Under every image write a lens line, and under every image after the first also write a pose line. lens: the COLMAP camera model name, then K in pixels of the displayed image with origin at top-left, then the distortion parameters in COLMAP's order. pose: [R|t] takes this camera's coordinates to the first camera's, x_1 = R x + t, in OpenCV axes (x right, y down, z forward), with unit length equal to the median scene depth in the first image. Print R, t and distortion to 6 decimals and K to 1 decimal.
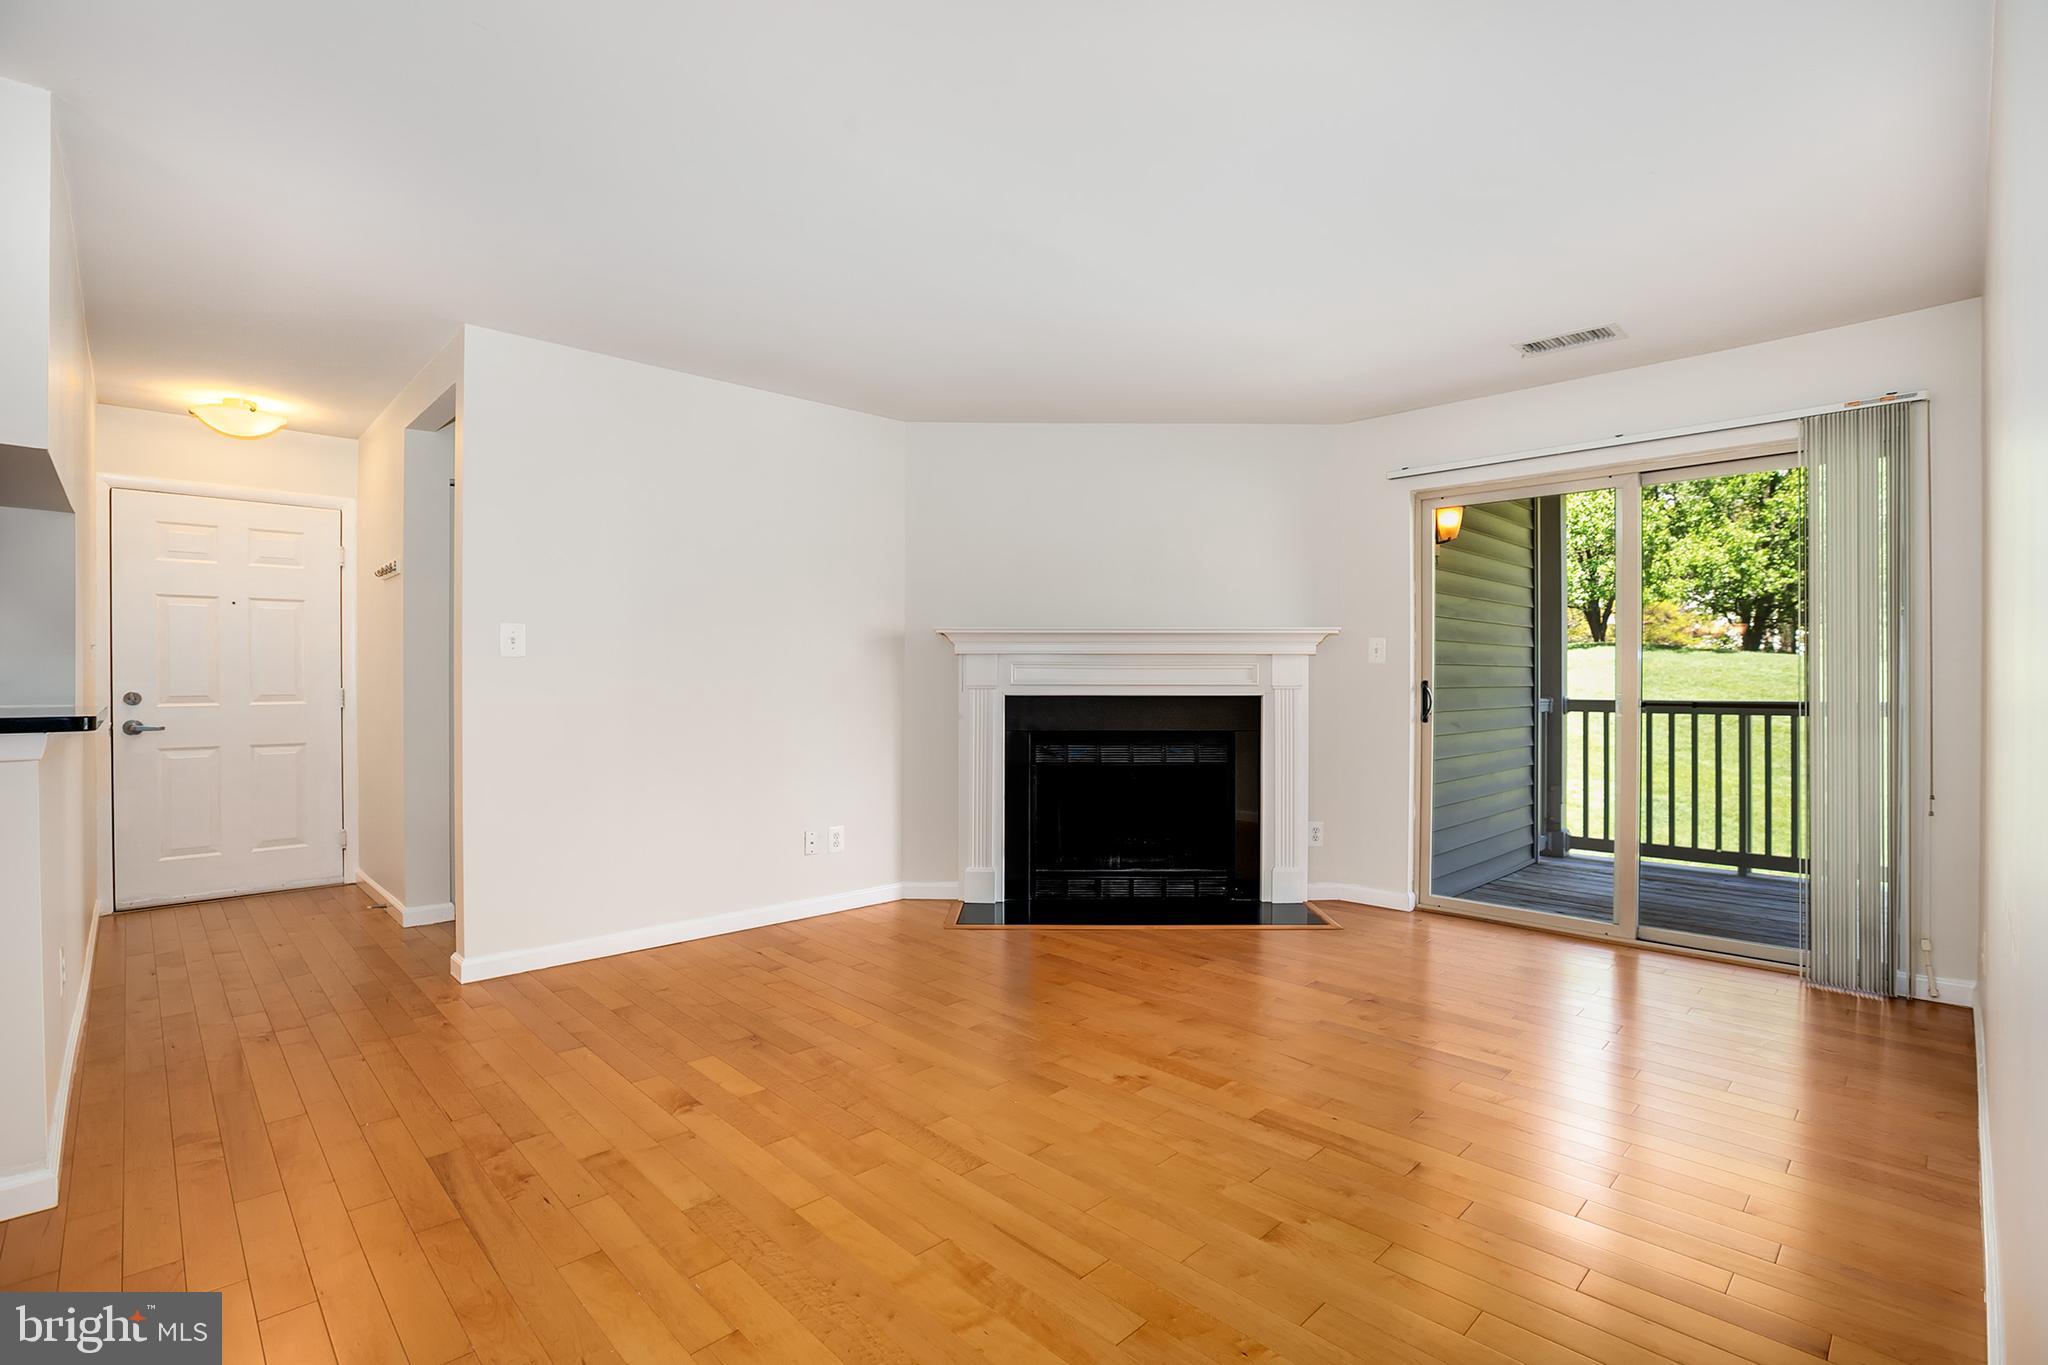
lens RADIAL K [[943.3, 0, 1022.0], [0, 943.3, 688.6], [0, 0, 1]] dist [-0.067477, 0.028006]
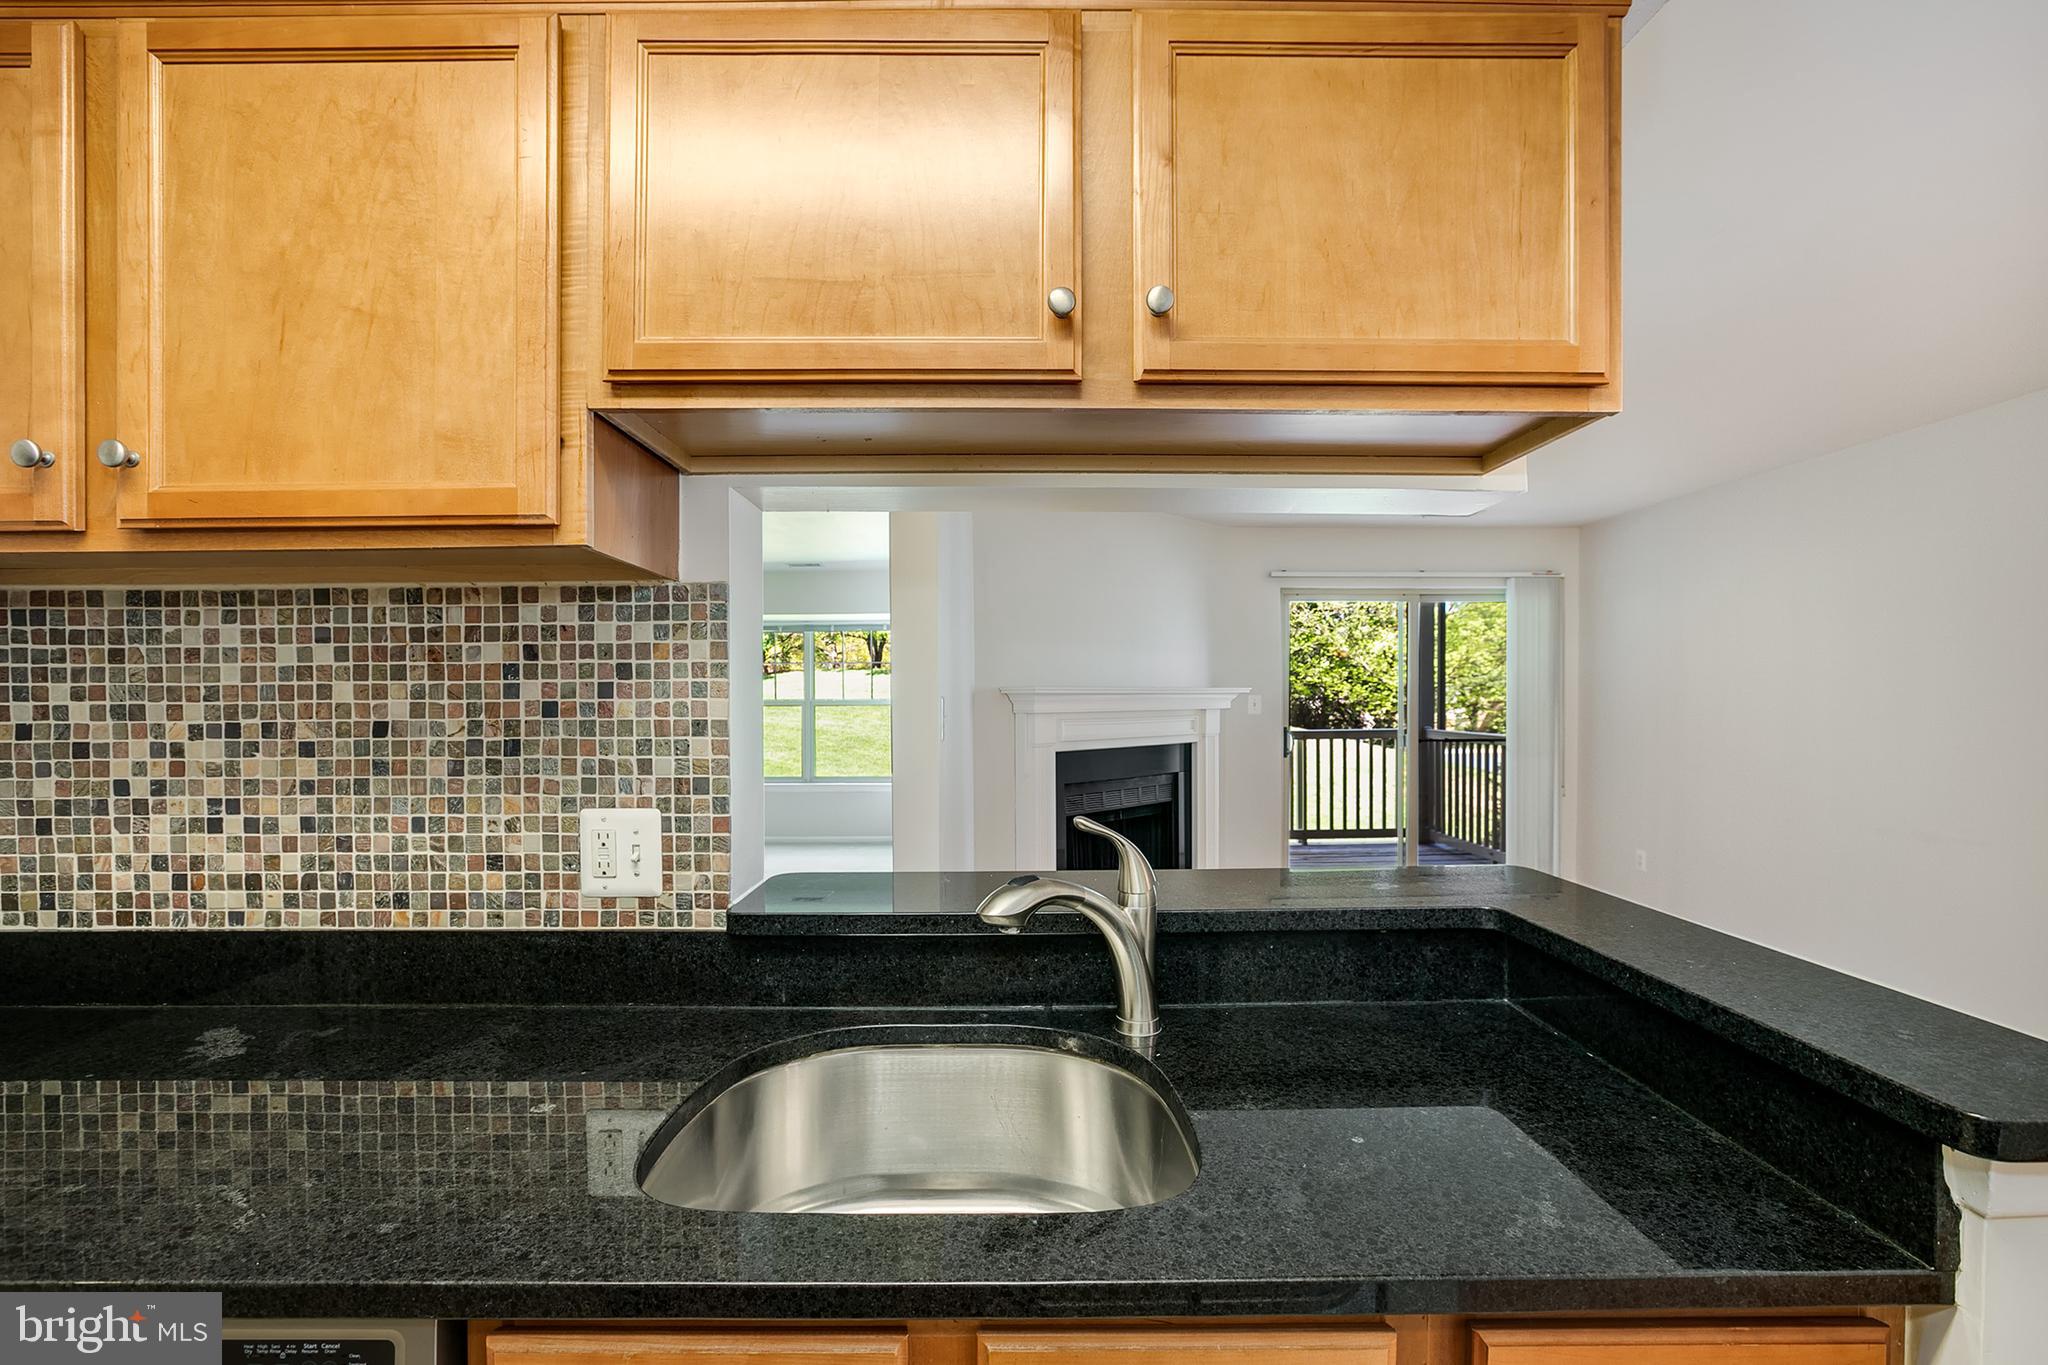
lens RADIAL K [[941.8, 0, 1025.9], [0, 941.8, 714.8], [0, 0, 1]] dist [-0.055039, 0.028551]
pose [[0.699181, -0.019097, 0.714689, -0.792406], [0.010839, 0.999811, 0.016112, -0.051359], [-0.714862, -0.003519, 0.699256, 0.300394]]
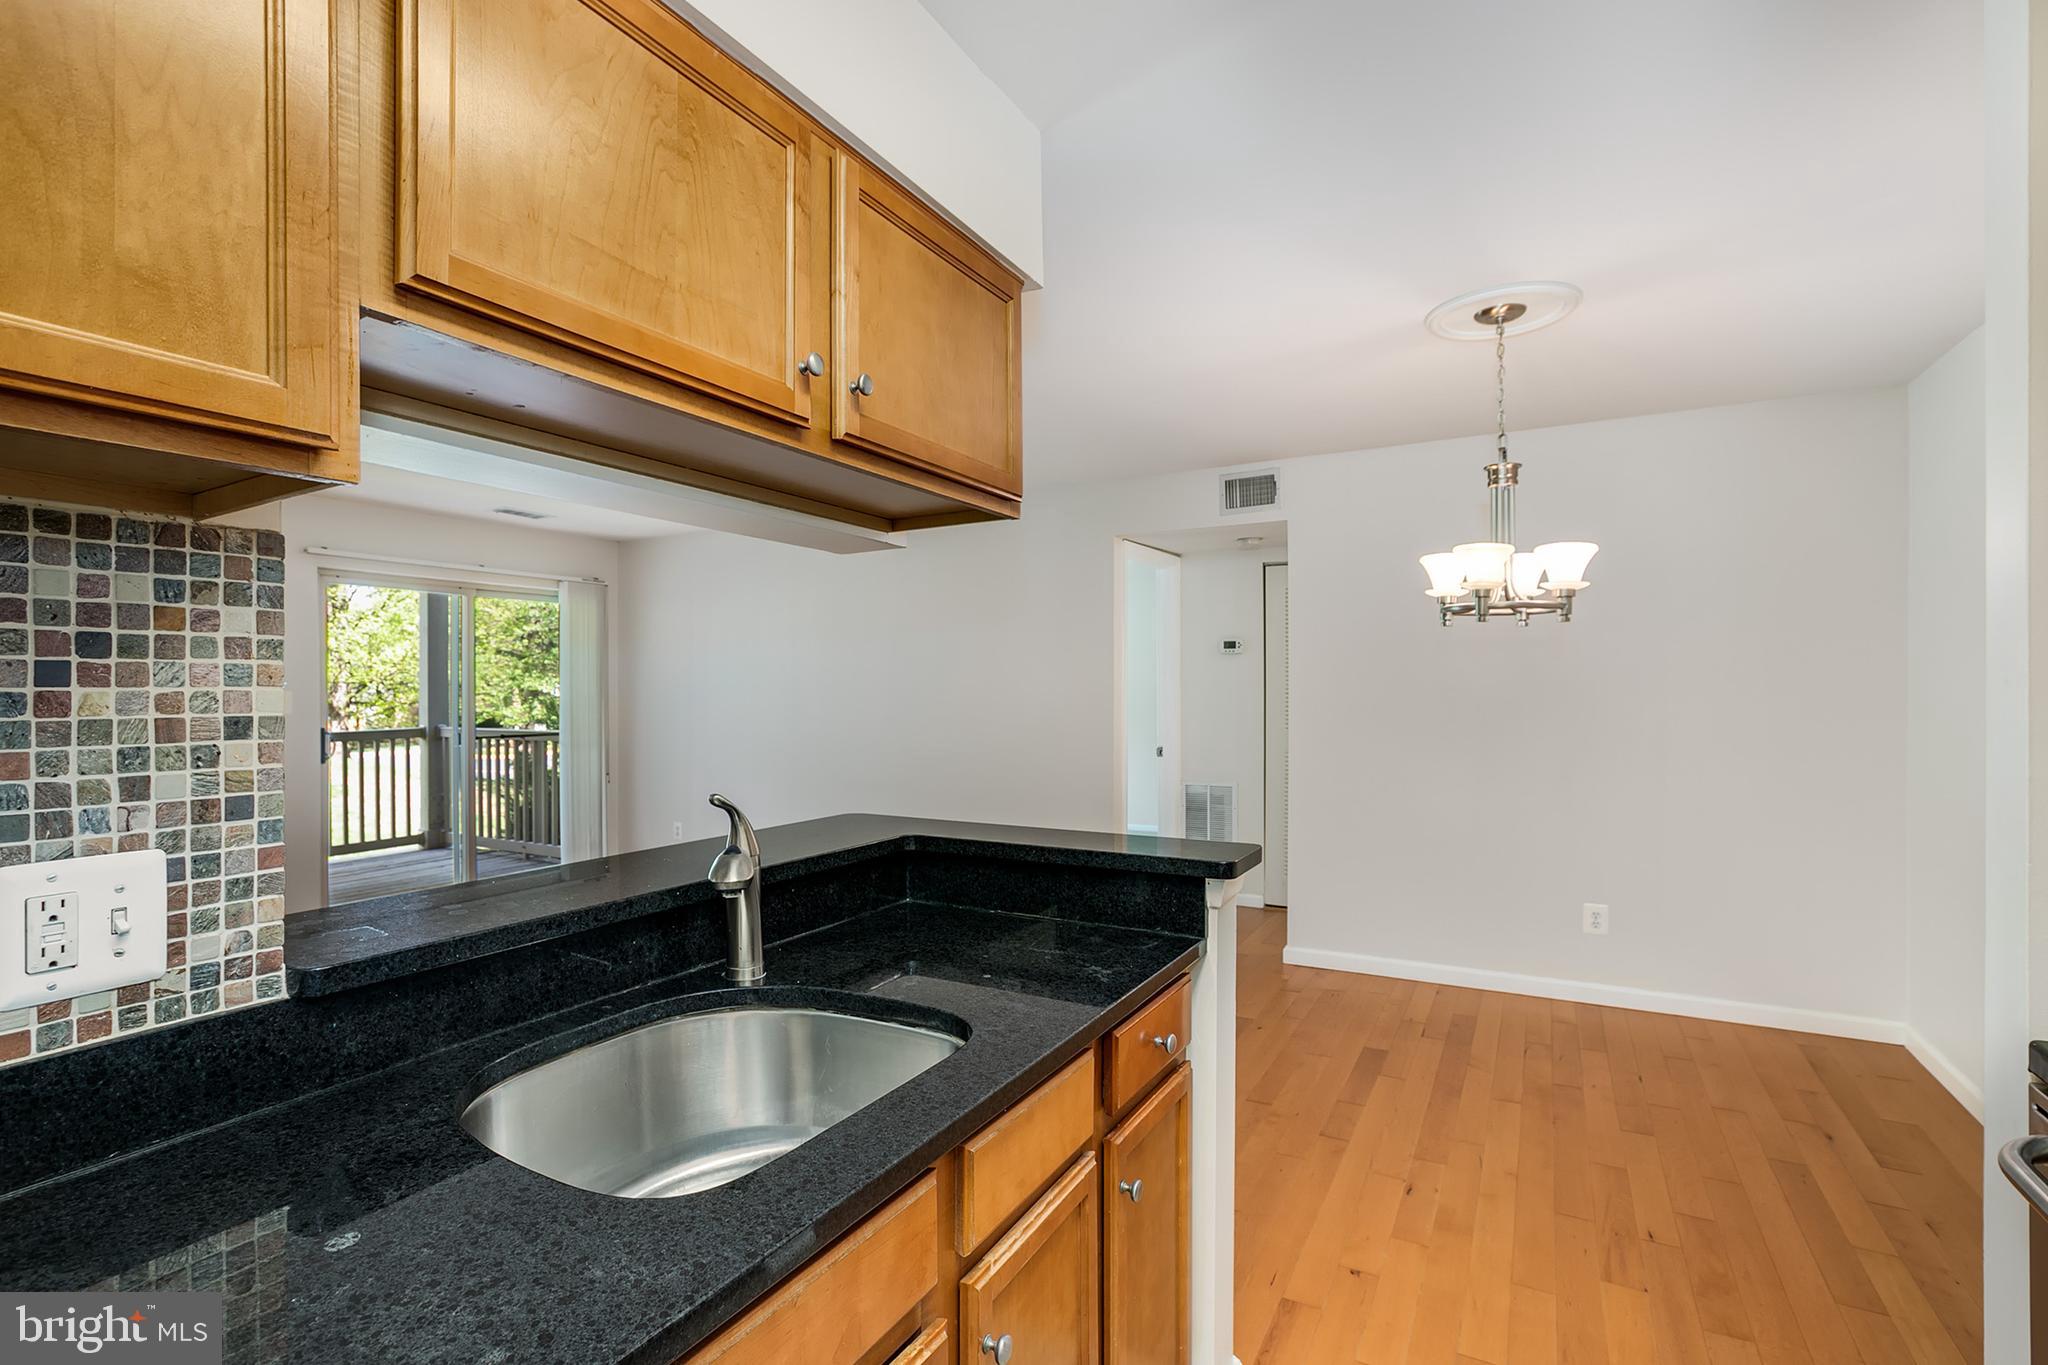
lens RADIAL K [[943.3, 0, 1022.0], [0, 943.3, 688.6], [0, 0, 1]] dist [-0.067477, 0.028006]
pose [[-0.280404, -0.000198, 0.959882, -0.898796], [0.010764, 0.999936, 0.003350, -0.051339], [-0.959822, 0.011272, -0.280384, 0.459641]]
